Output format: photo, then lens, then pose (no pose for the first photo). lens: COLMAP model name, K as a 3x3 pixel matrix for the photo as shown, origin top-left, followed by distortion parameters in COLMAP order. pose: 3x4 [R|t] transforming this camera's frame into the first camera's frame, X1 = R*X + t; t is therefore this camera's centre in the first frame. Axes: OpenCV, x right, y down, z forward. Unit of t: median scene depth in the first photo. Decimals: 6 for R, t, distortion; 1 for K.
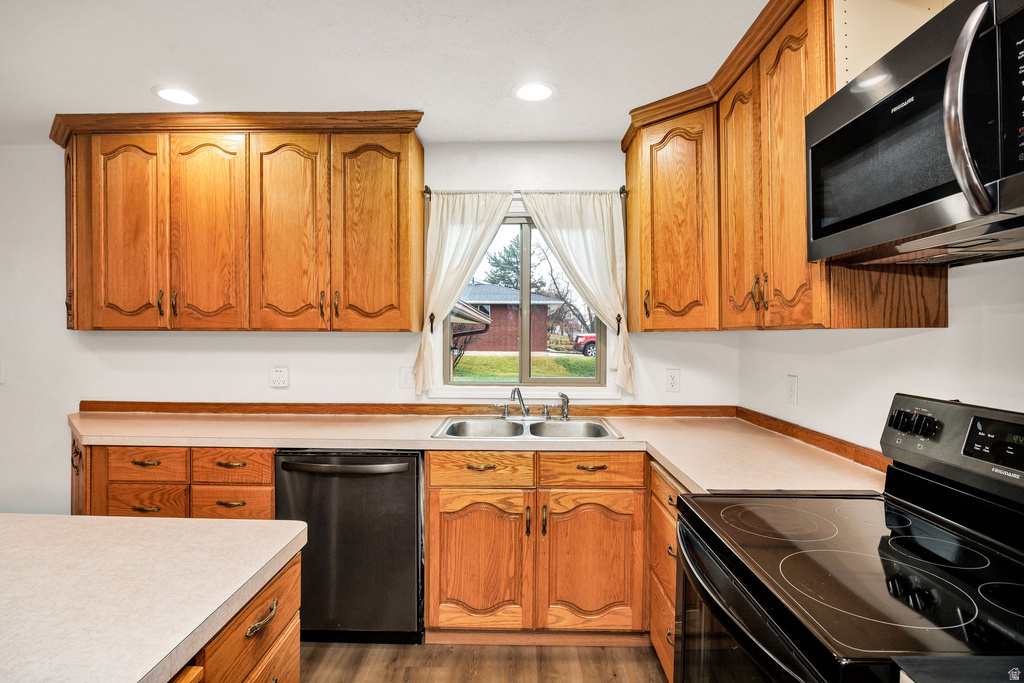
lens RADIAL K [[539.3, 0, 511.7], [0, 539.3, 338.9], [0, 0, 1]] dist [-0.005096, -0.001648]
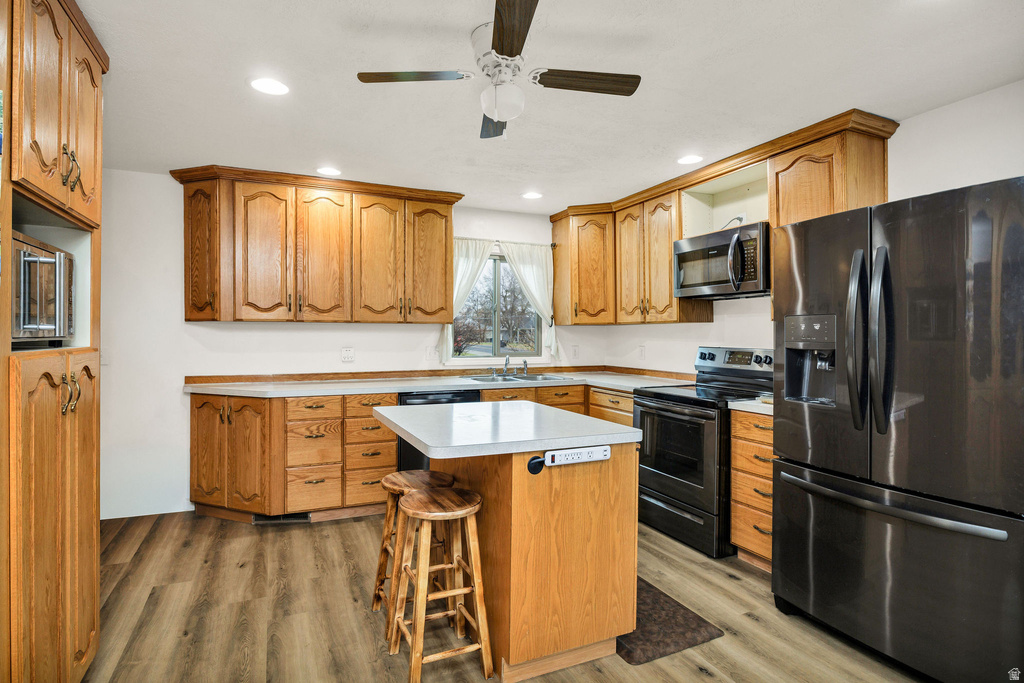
lens RADIAL K [[539.3, 0, 515.2], [0, 539.3, 342.7], [0, 0, 1]] dist [-0.005096, -0.001648]
pose [[0.895553, -0.008807, 0.444869, -0.778045], [0.004252, 0.999928, 0.011235, 0.027628], [-0.444936, -0.008170, 0.895525, -0.596997]]
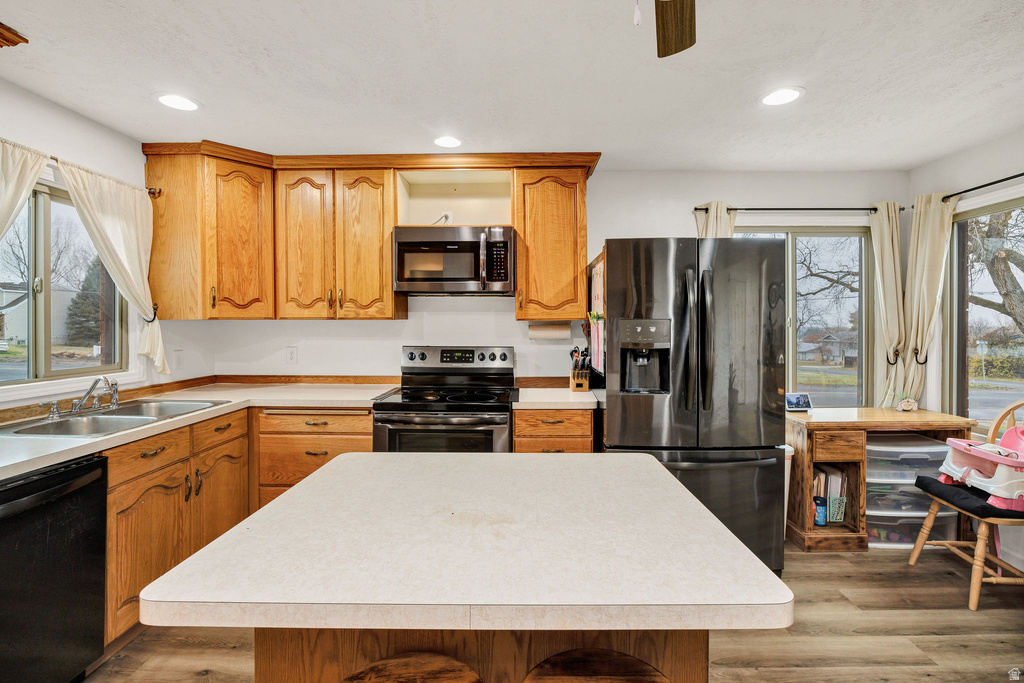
lens RADIAL K [[463.9, 0, 526.7], [0, 463.9, 327.3], [0, 0, 1]] dist [-0.013640, 0.000415]
pose [[-0.019378, -0.009815, 0.999764, -0.844803], [0.005576, 0.999935, 0.009925, -0.001722], [-0.999797, 0.005767, -0.019322, 0.281594]]
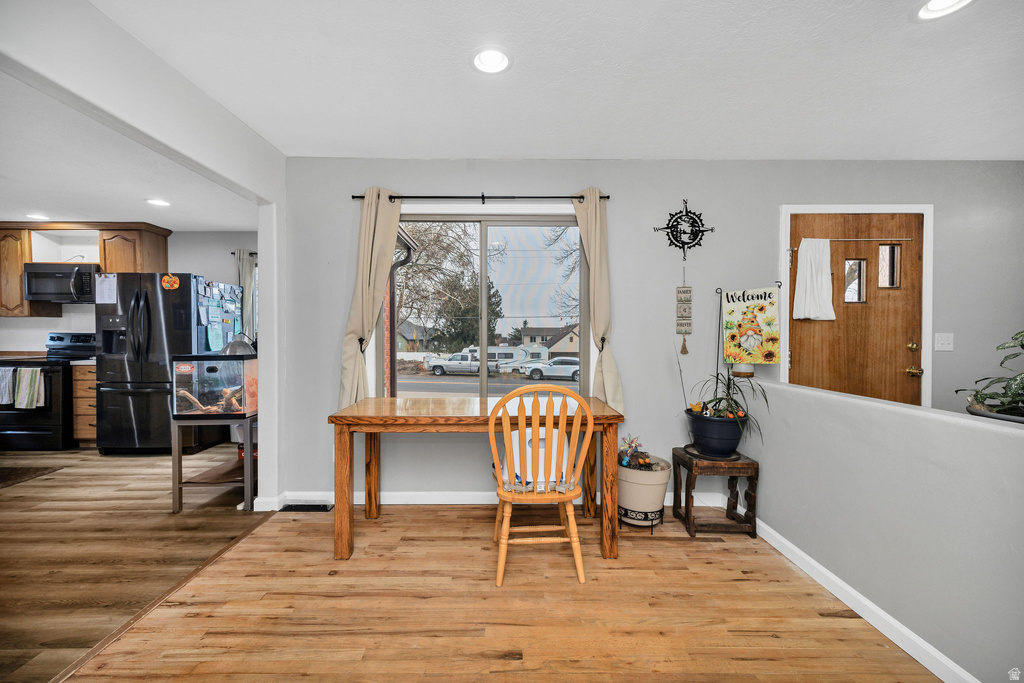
lens RADIAL K [[424.4, 0, 529.6], [0, 424.4, 339.3], [0, 0, 1]] dist [-0.001591, -0.000226]
pose [[-0.039093, -0.013732, 0.999141, -1.619106], [-0.000174, 0.999906, 0.013736, 0.061904], [-0.999236, 0.000363, -0.039092, -1.547141]]
